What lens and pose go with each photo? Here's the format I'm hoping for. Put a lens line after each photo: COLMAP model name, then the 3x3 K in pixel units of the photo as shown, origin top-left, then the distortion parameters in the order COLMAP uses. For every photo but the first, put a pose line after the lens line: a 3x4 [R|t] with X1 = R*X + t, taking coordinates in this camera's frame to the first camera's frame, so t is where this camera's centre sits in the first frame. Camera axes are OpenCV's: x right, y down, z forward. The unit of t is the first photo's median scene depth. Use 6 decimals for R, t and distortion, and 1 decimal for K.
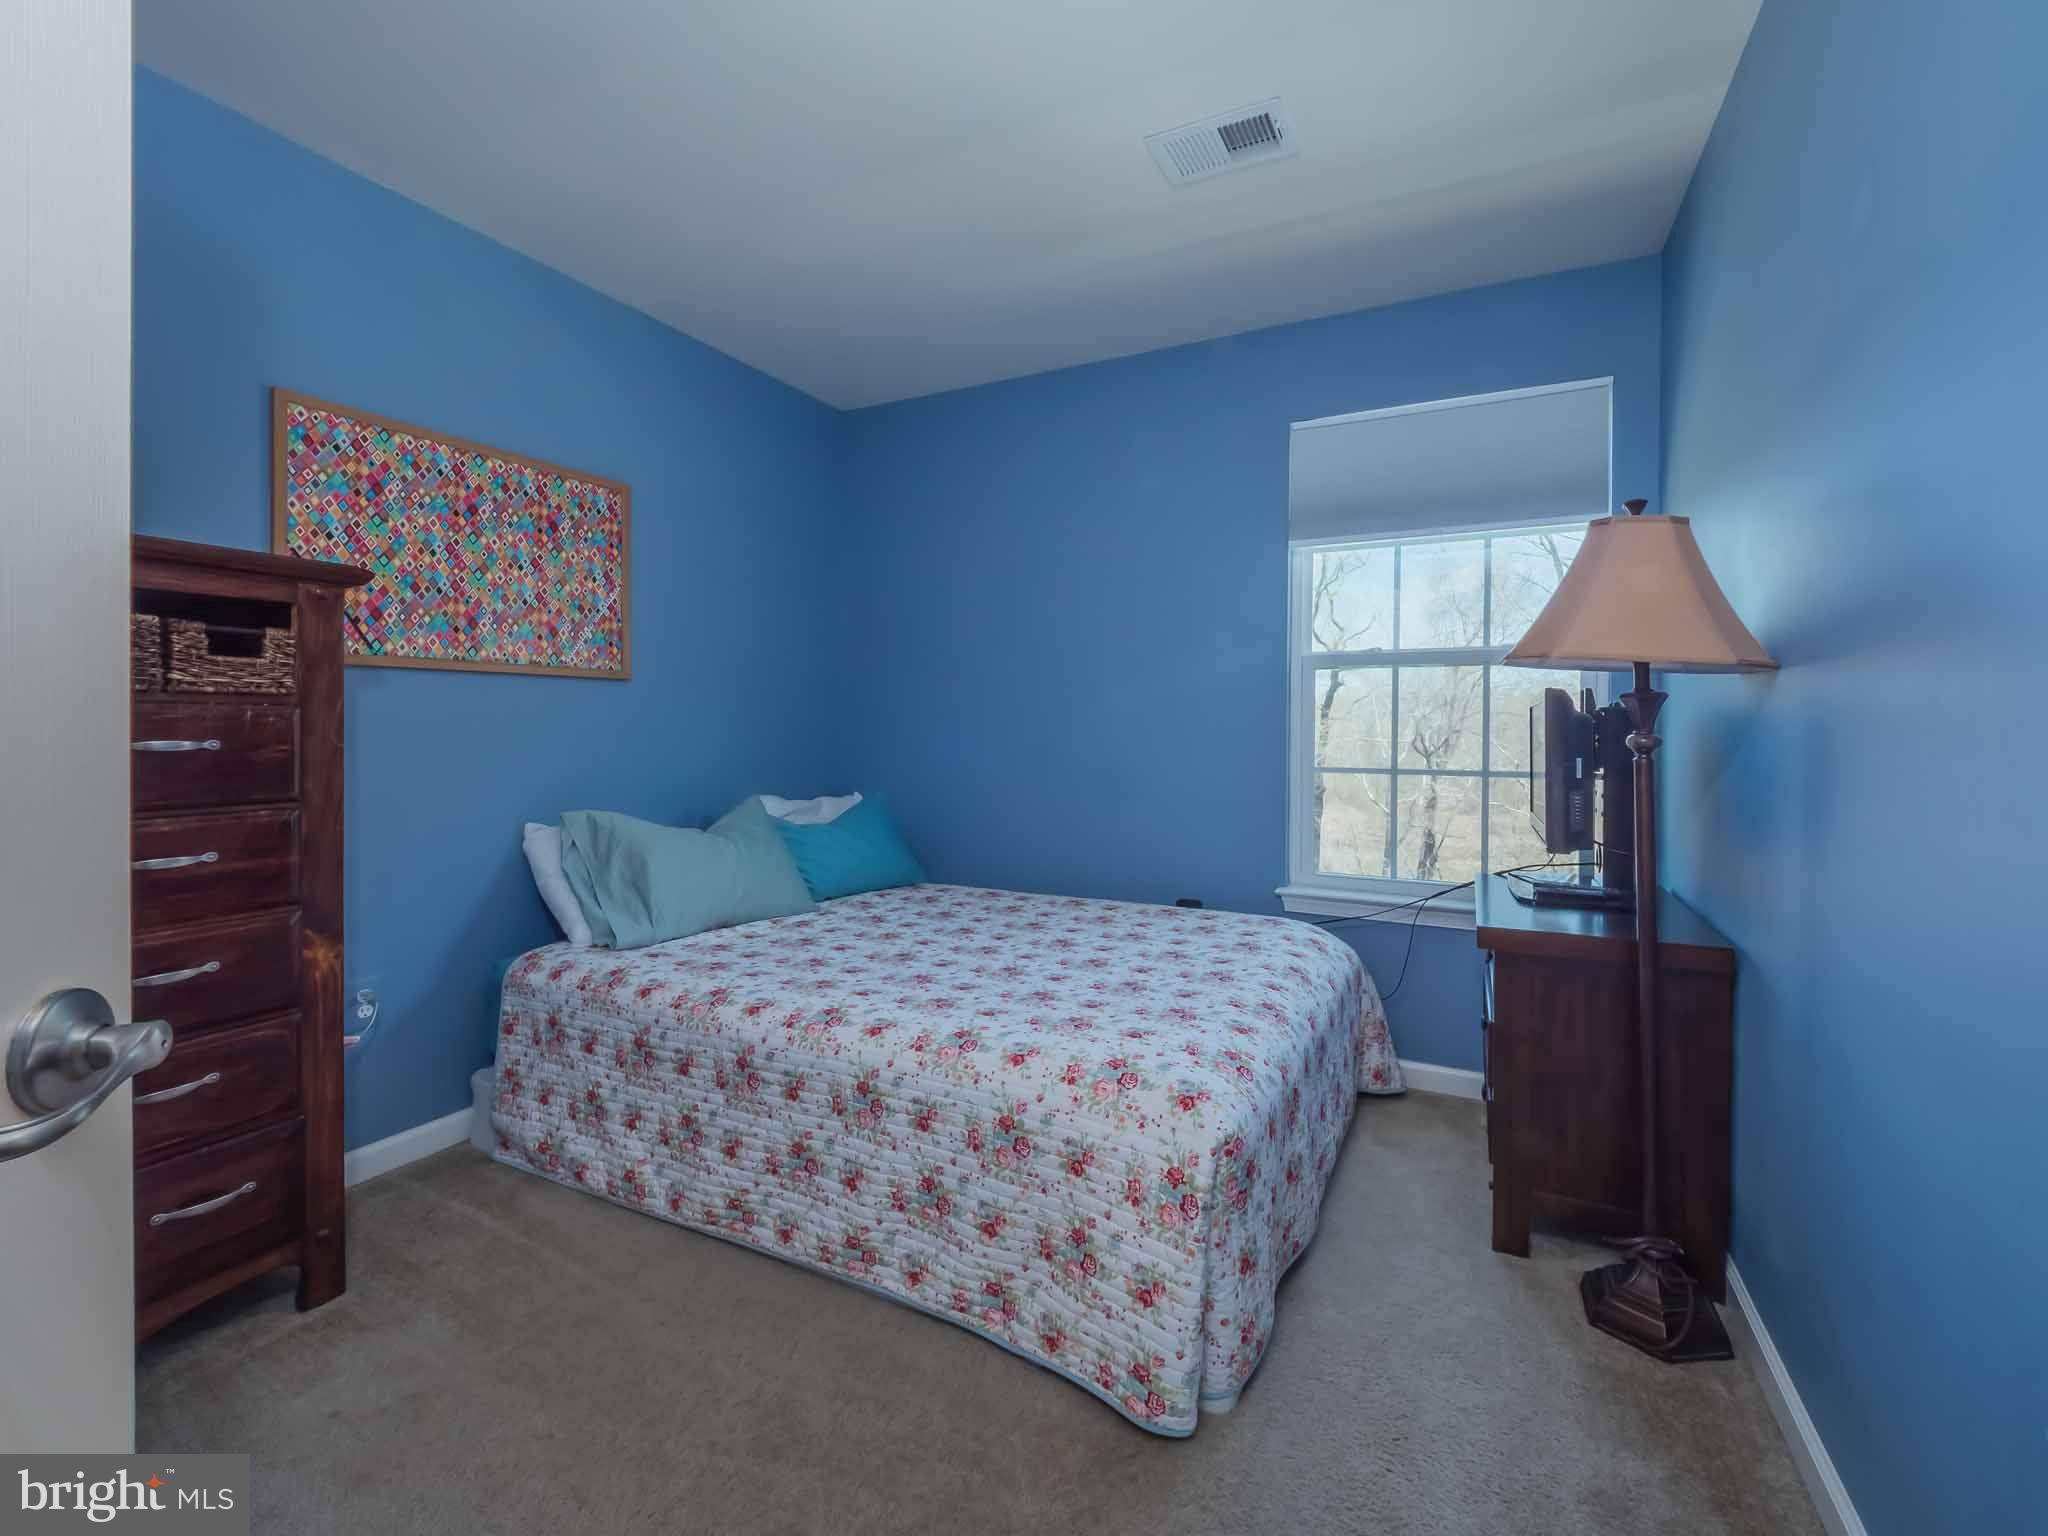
lens RADIAL K [[869.3, 0, 1036.4], [0, 869.3, 752.9], [0, 0, 1]] dist [-0.006253, -0.000481]
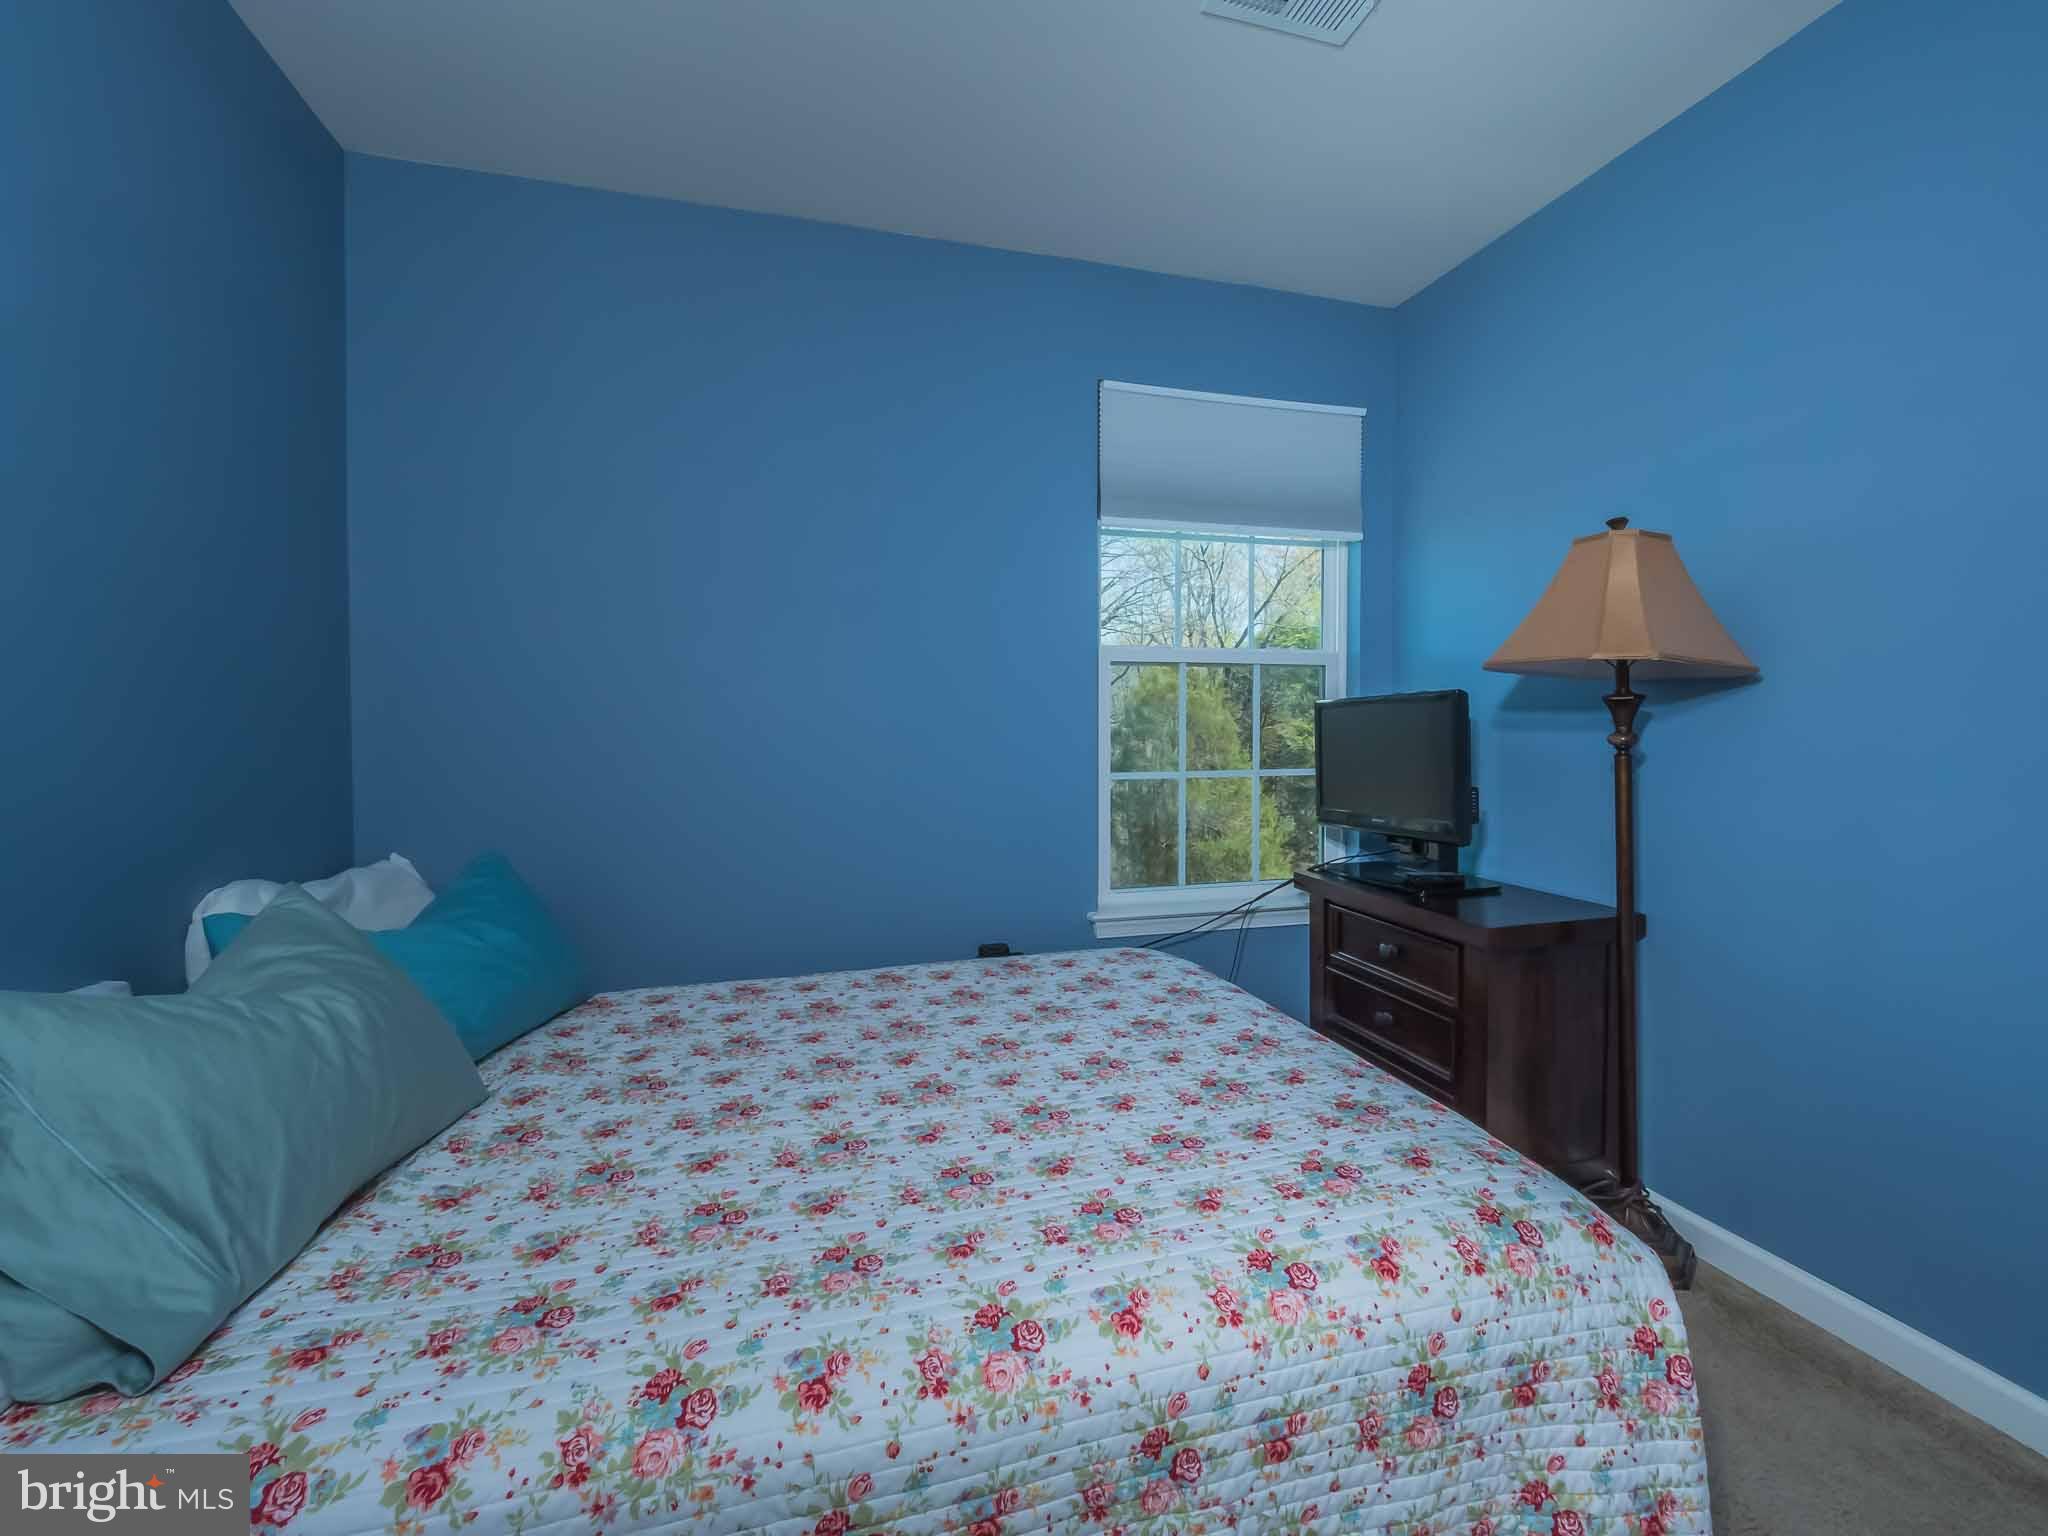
lens RADIAL K [[869.3, 0, 1036.4], [0, 869.3, 752.9], [0, 0, 1]] dist [-0.006253, -0.000481]
pose [[0.740707, -0.031968, 0.671068, -0.516959], [0.029715, 0.999449, 0.014813, -0.030108], [-0.671171, 0.008968, 0.741248, 0.584251]]
